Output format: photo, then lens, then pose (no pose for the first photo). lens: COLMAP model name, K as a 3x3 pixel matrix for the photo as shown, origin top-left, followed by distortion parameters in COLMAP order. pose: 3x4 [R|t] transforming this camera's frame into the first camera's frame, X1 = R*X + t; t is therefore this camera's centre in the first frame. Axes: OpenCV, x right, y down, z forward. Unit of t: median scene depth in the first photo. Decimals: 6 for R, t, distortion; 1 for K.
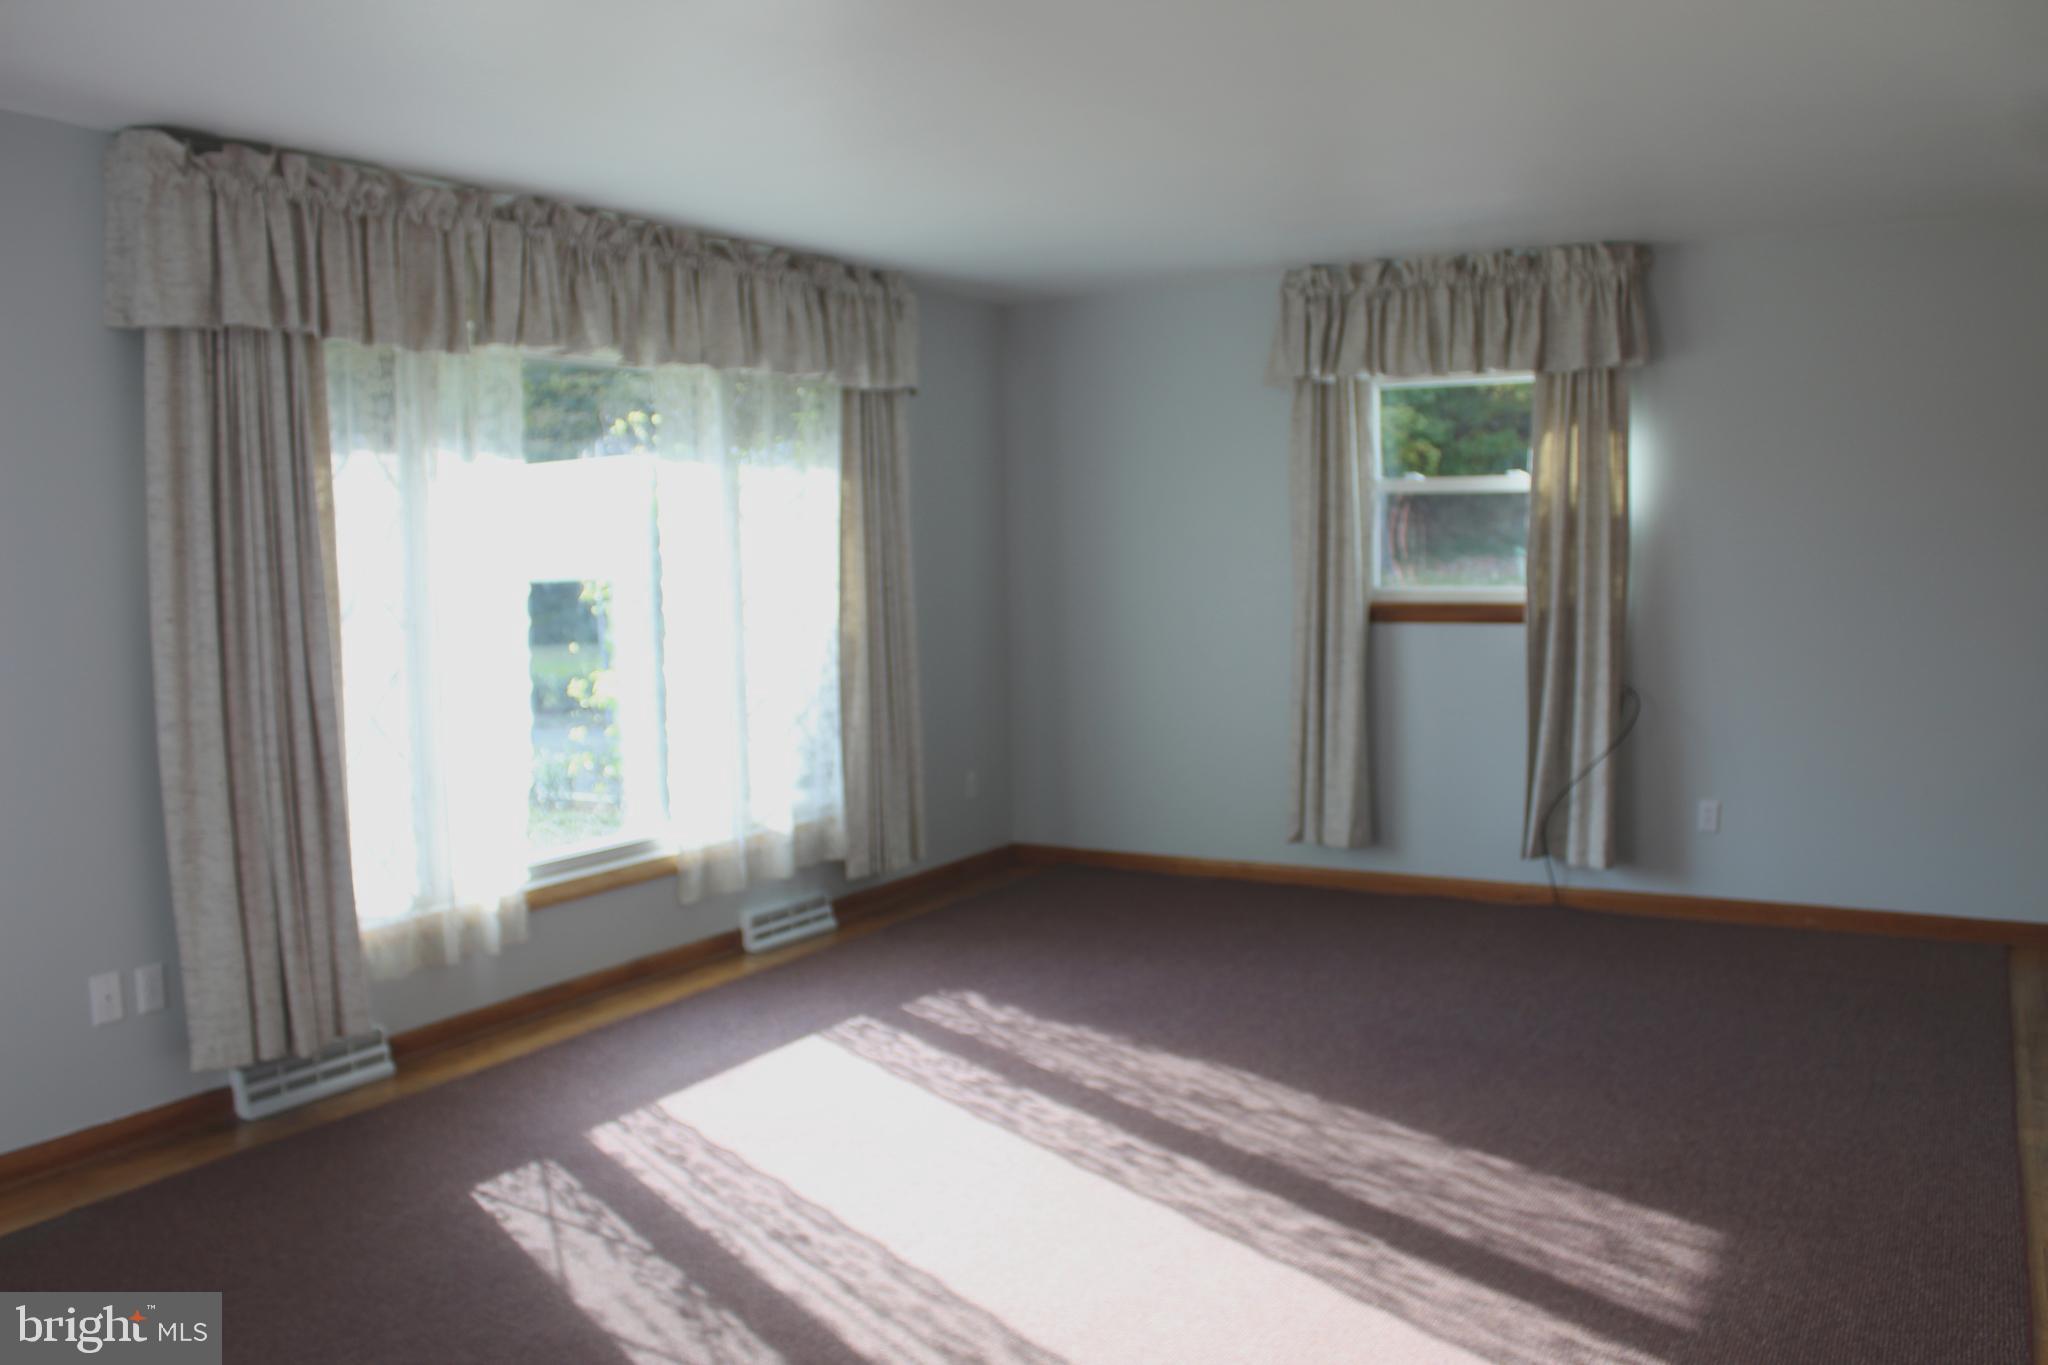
lens RADIAL K [[1708.8, 0, 1027.8], [0, 1708.8, 687.3], [0, 0, 1]] dist [-0.162043, 0.145435]
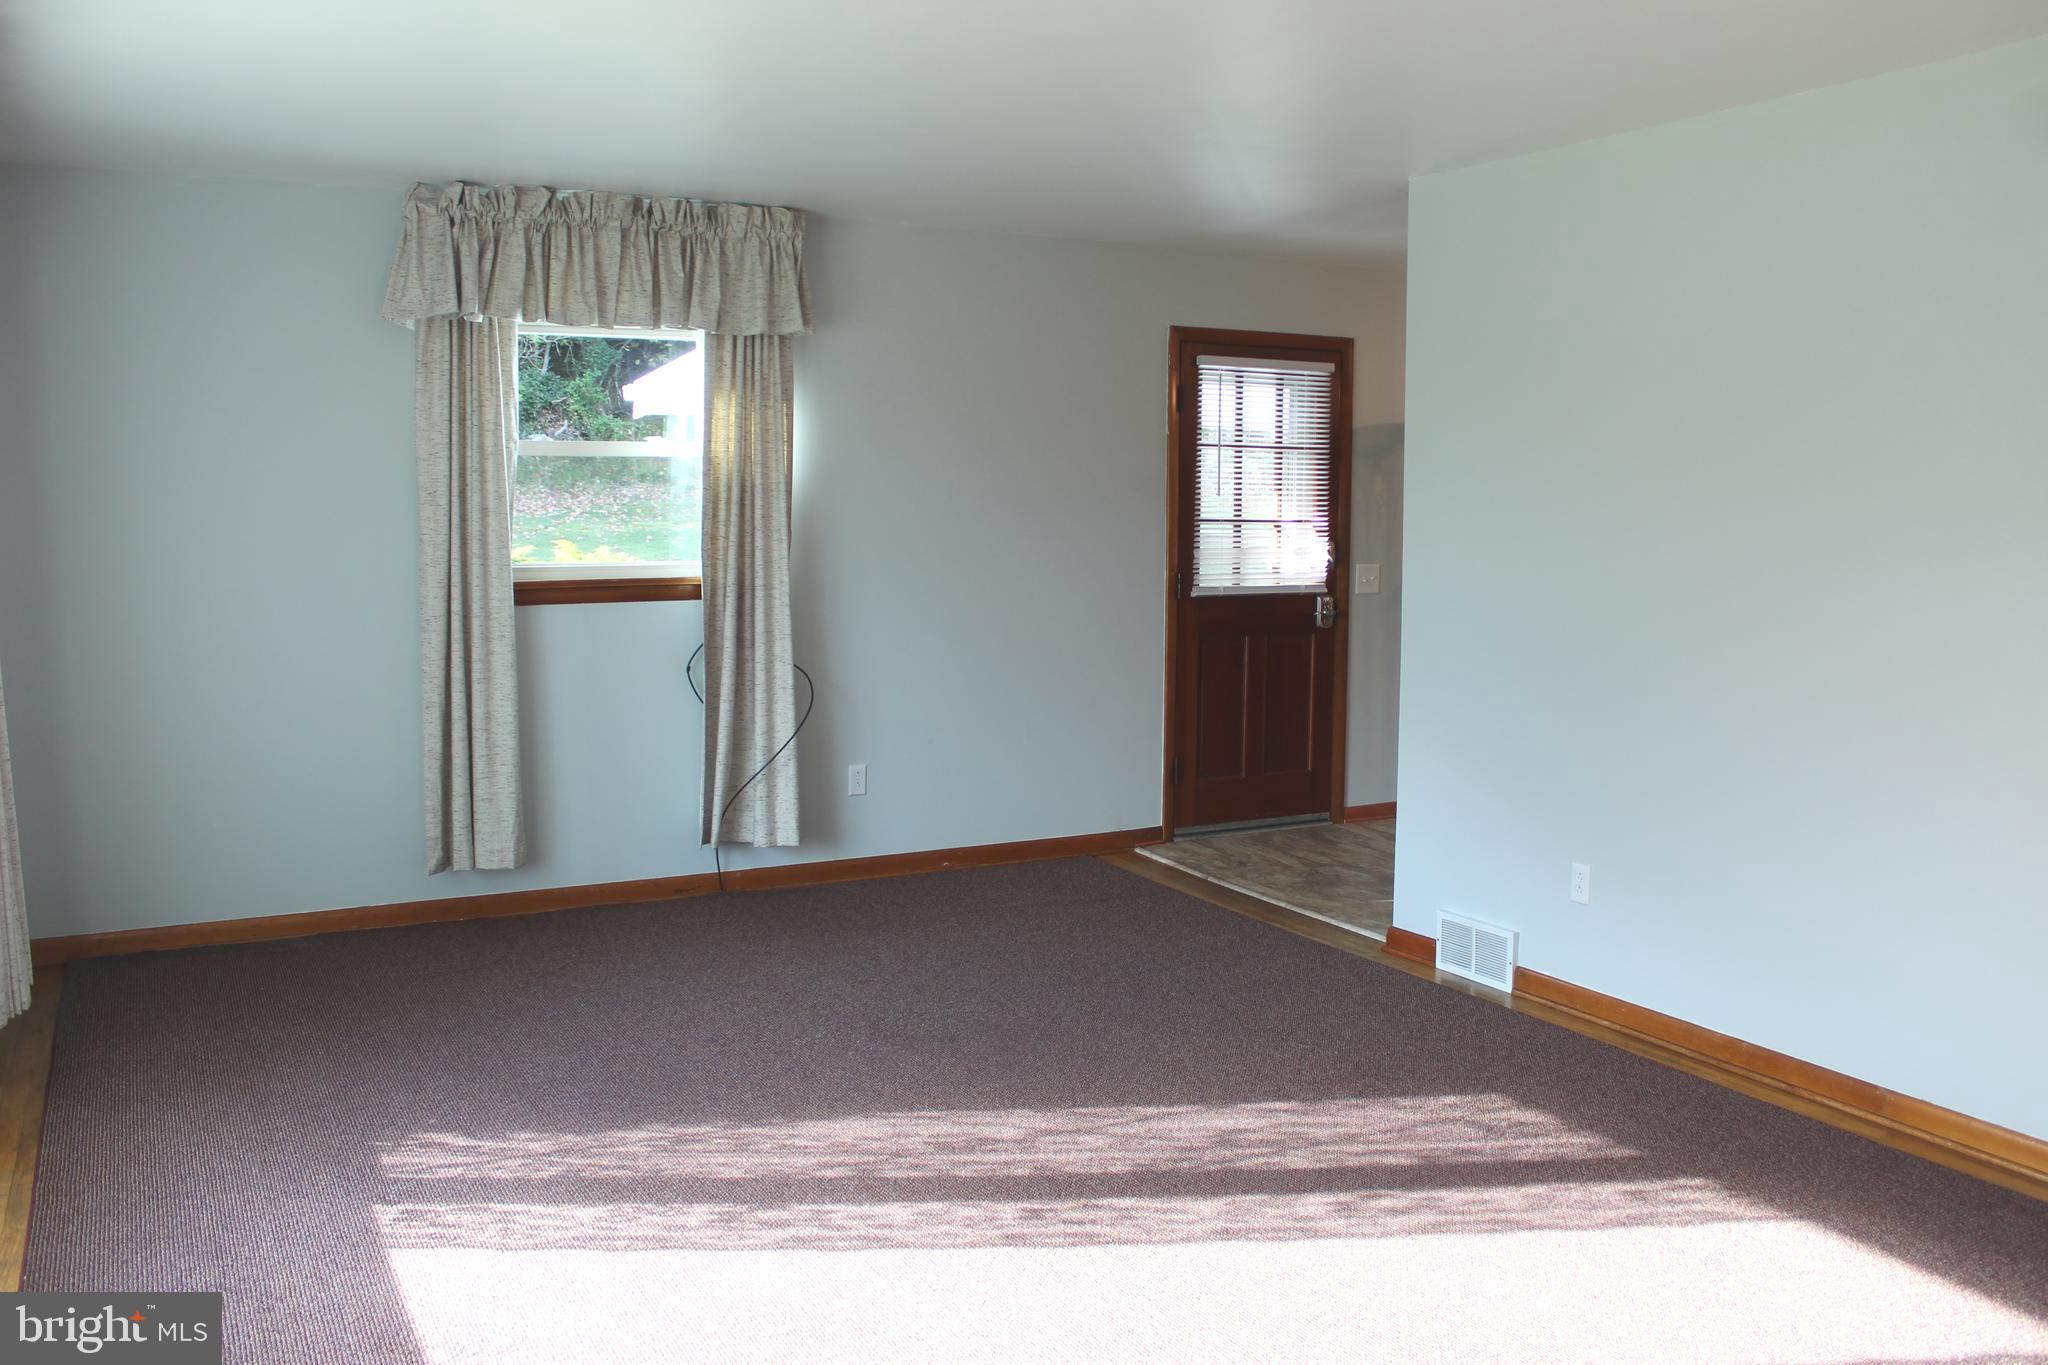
lens RADIAL K [[1708.8, 0, 1027.8], [0, 1708.8, 687.3], [0, 0, 1]] dist [-0.162043, 0.145435]
pose [[0.521288, -0.071885, 0.850348, -0.517880], [0.061772, 0.997010, 0.046415, -0.026891], [-0.851142, 0.028332, 0.524170, 0.434147]]
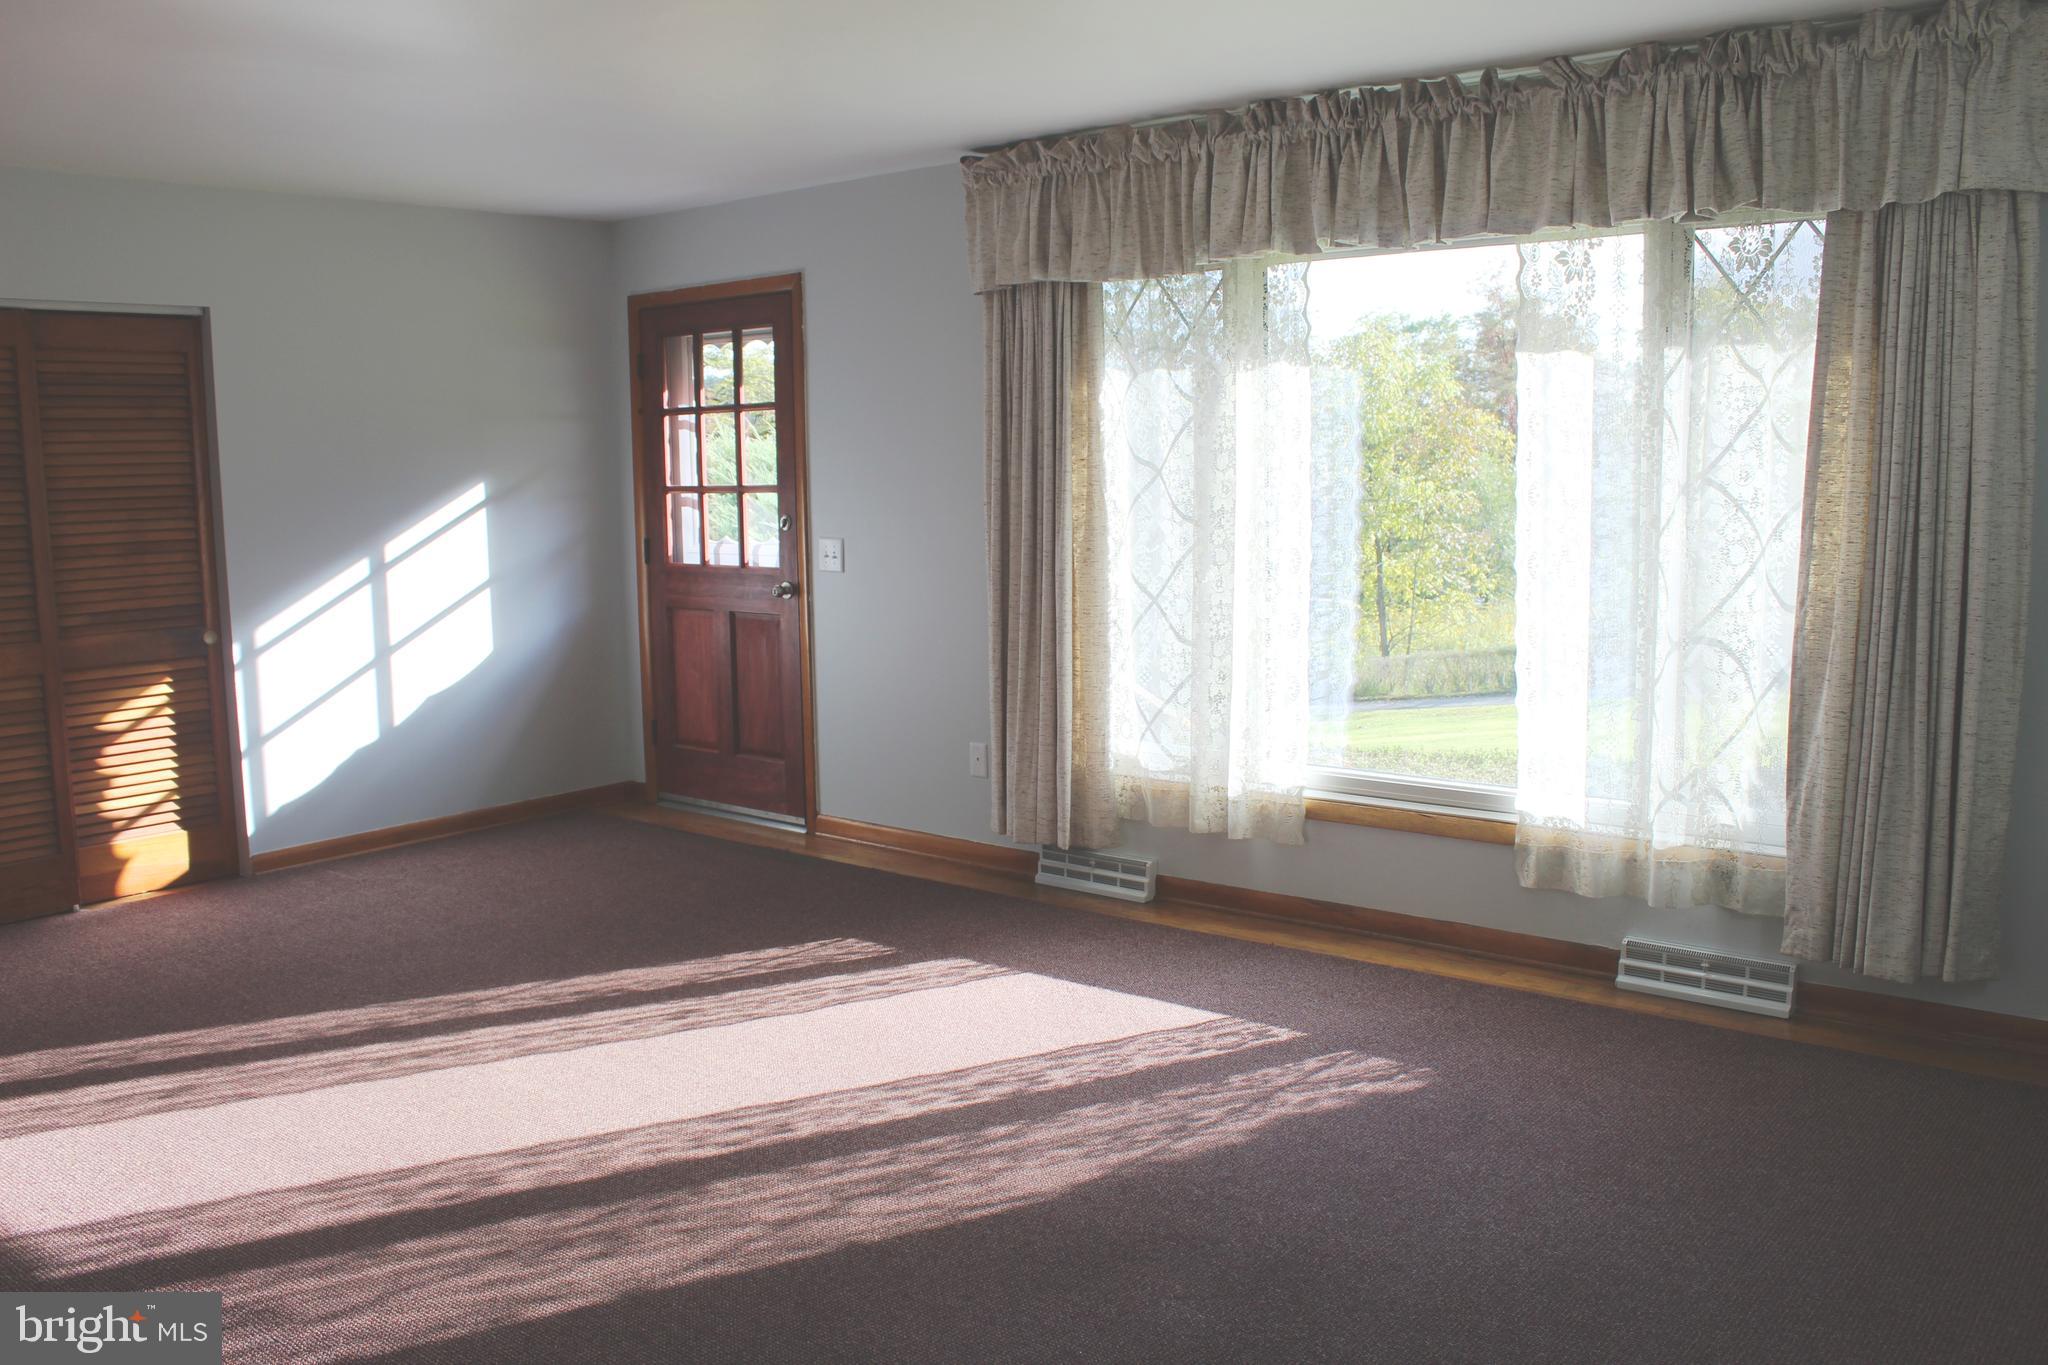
lens RADIAL K [[1720.0, 0, 1018.2], [0, 1720.0, 694.8], [0, 0, 1]] dist [-0.164978, 0.164535]
pose [[-0.165428, 0.157113, -0.973627, 0.720286], [-0.064605, 0.983382, 0.169665, -0.102228], [0.984103, 0.090969, -0.152529, 0.990177]]
